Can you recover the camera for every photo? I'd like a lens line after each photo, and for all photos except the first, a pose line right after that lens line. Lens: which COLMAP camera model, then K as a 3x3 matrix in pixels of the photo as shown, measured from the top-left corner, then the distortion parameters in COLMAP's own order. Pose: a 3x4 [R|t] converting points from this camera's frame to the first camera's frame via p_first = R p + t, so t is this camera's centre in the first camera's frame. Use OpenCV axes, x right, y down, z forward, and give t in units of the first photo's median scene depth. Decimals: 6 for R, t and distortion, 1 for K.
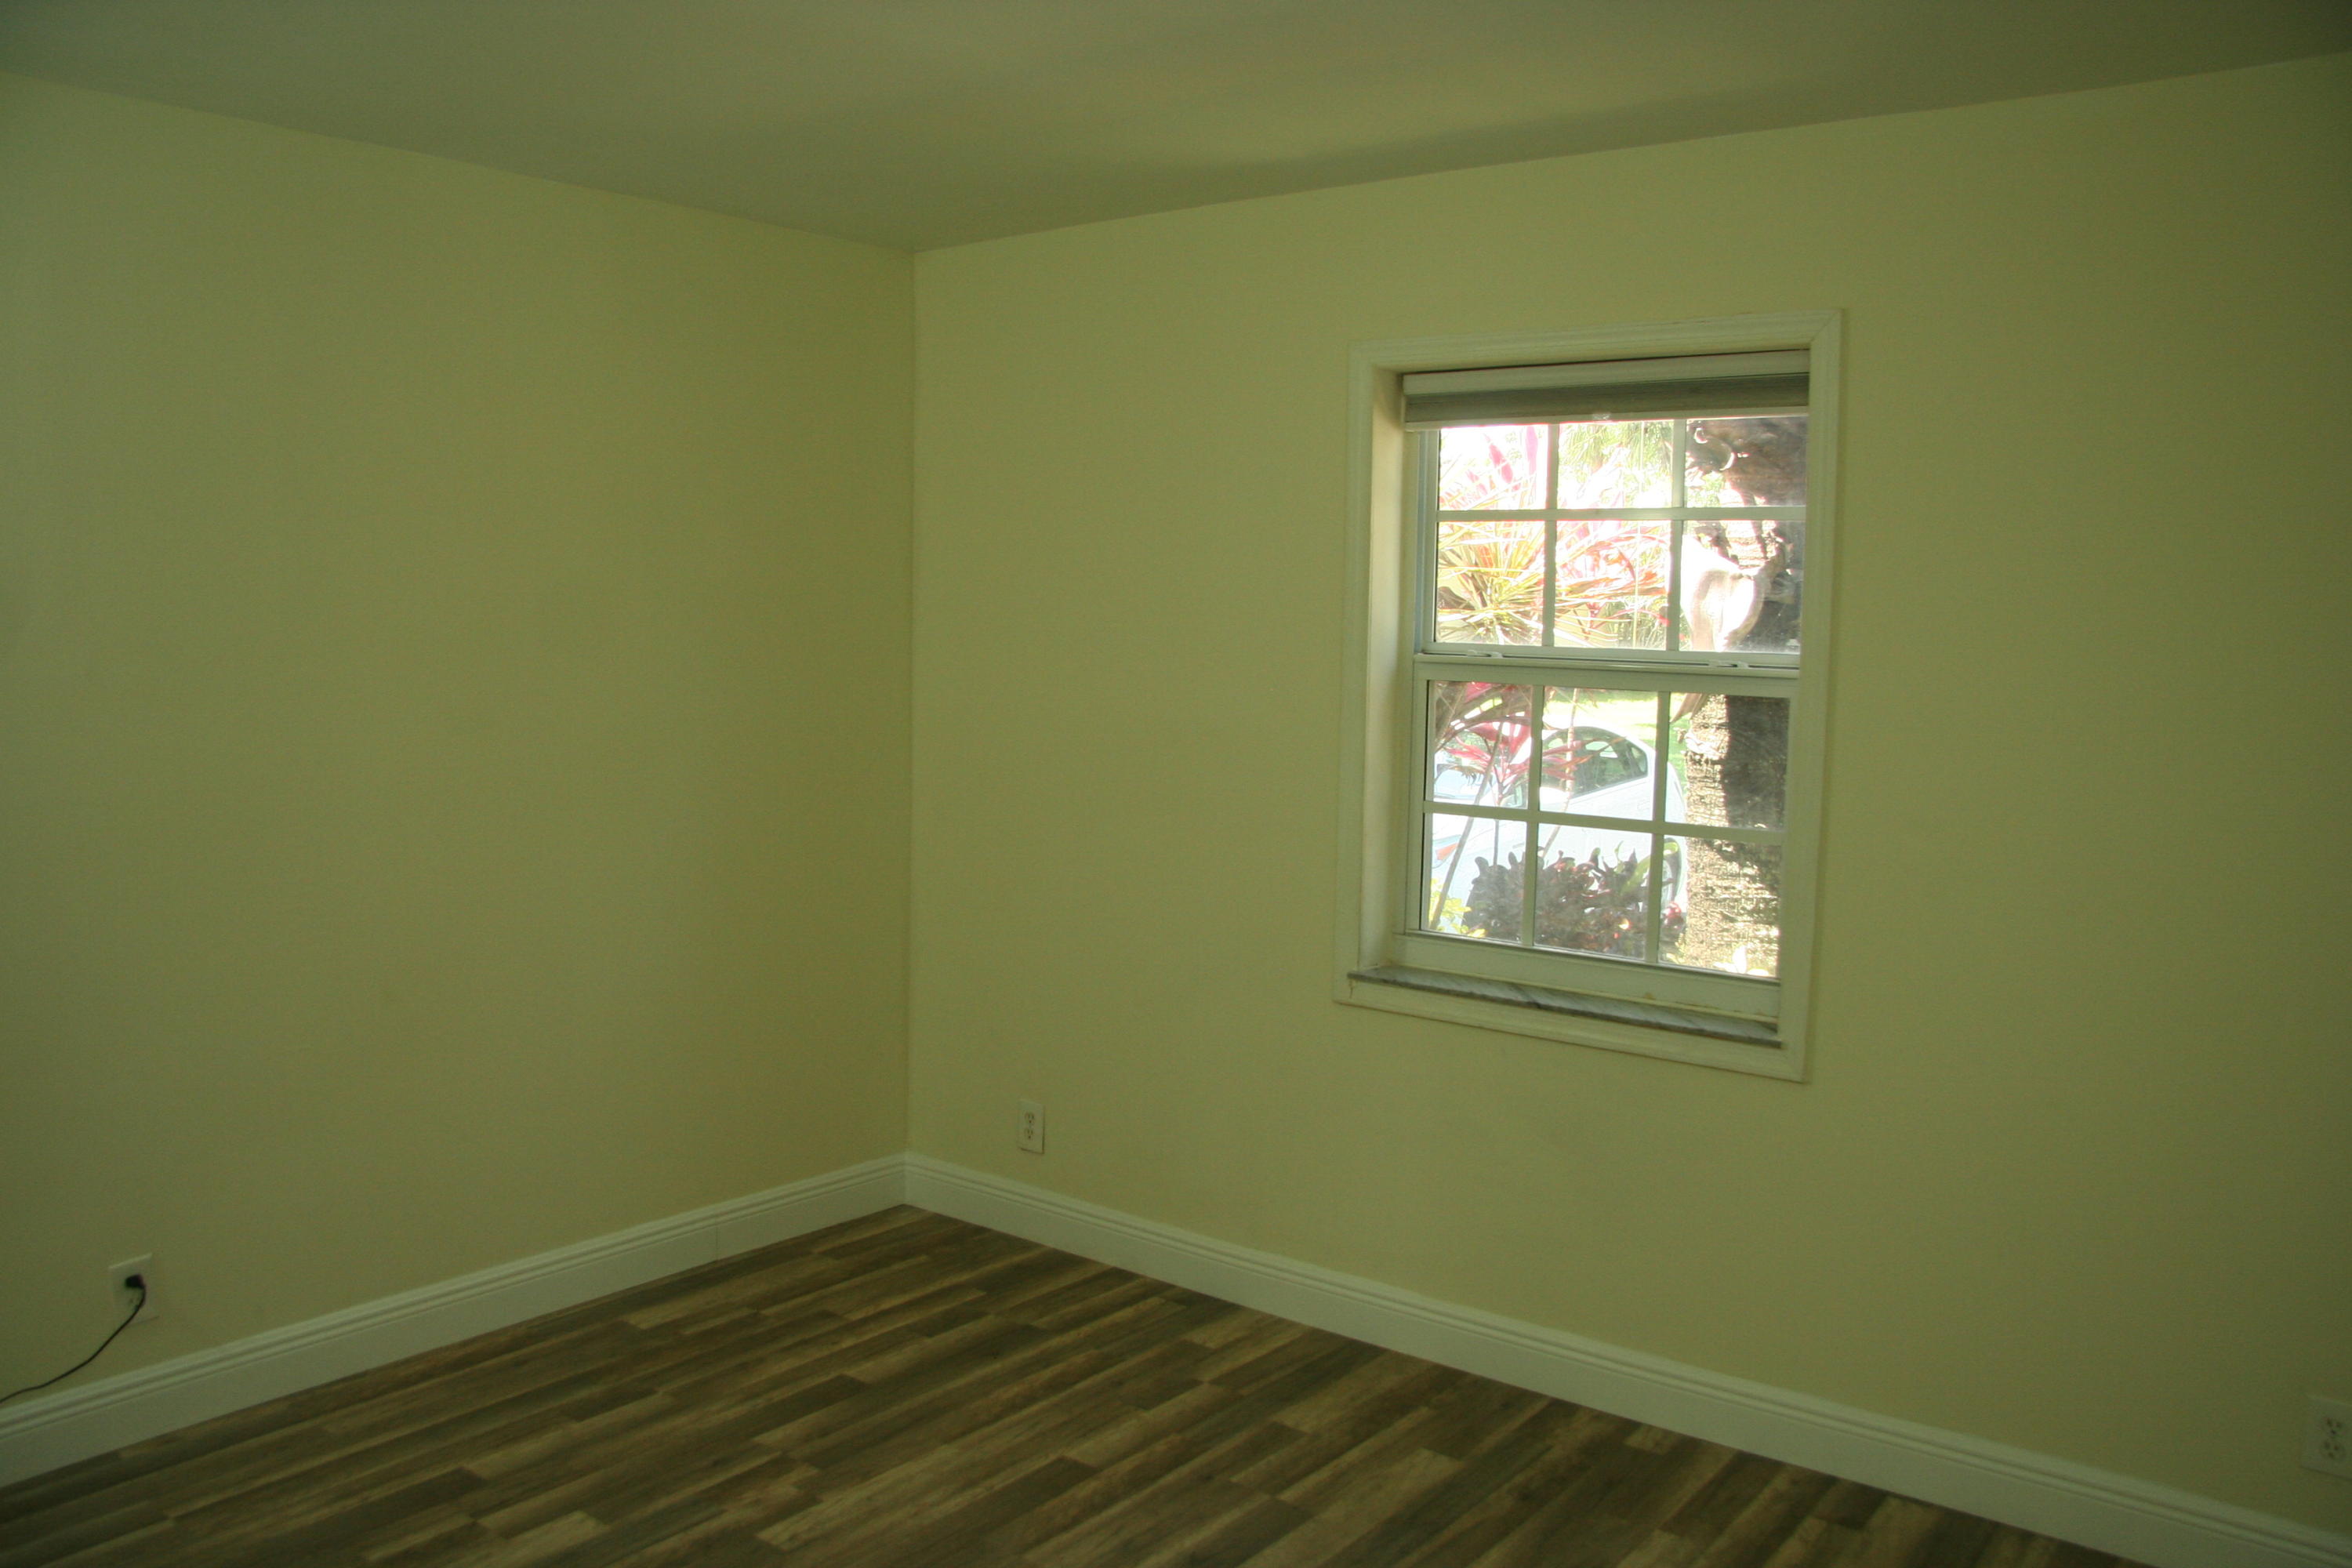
lens RADIAL K [[1837.7, 0, 1168.3], [0, 1837.7, 786.2], [0, 0, 1]] dist [-0.105393, 0.047046]
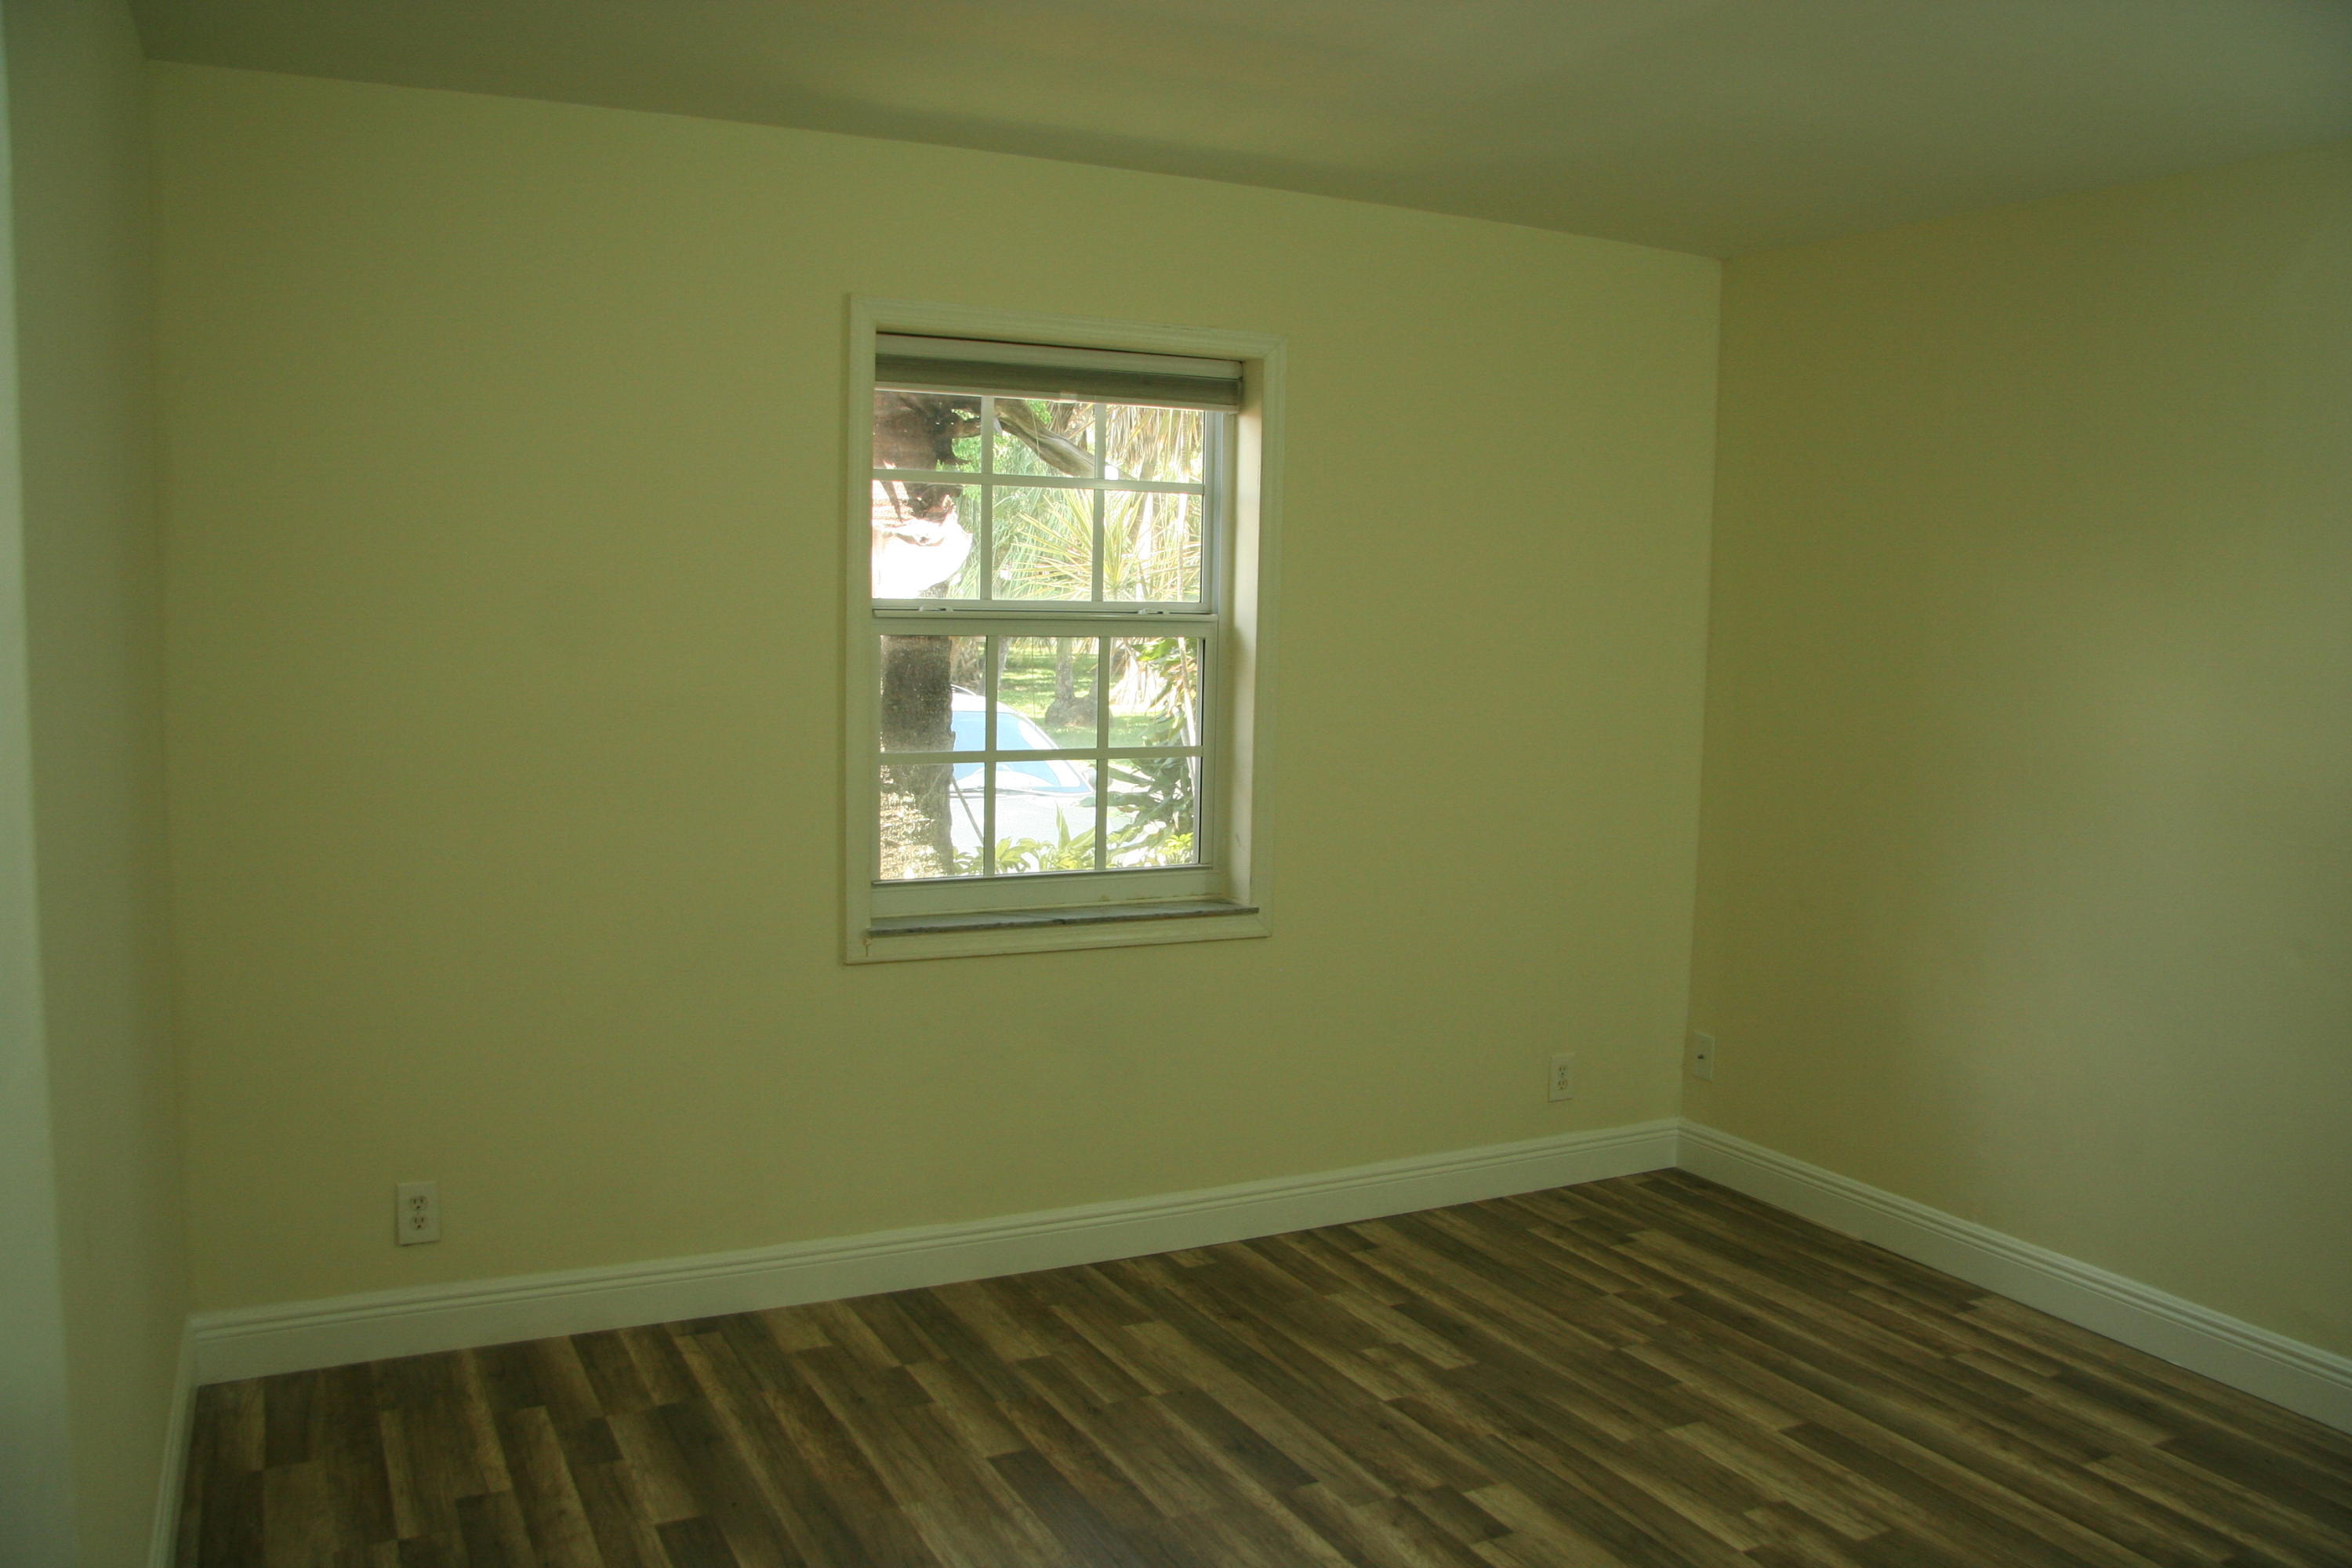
lens RADIAL K [[1837.7, 0, 1163.3], [0, 1837.7, 784.1], [0, 0, 1]] dist [-0.105393, 0.047046]
pose [[0.435012, -0.096702, 0.895217, -0.719275], [0.073423, 0.994715, 0.071772, -0.036996], [-0.897426, 0.034507, 0.439813, 0.421178]]
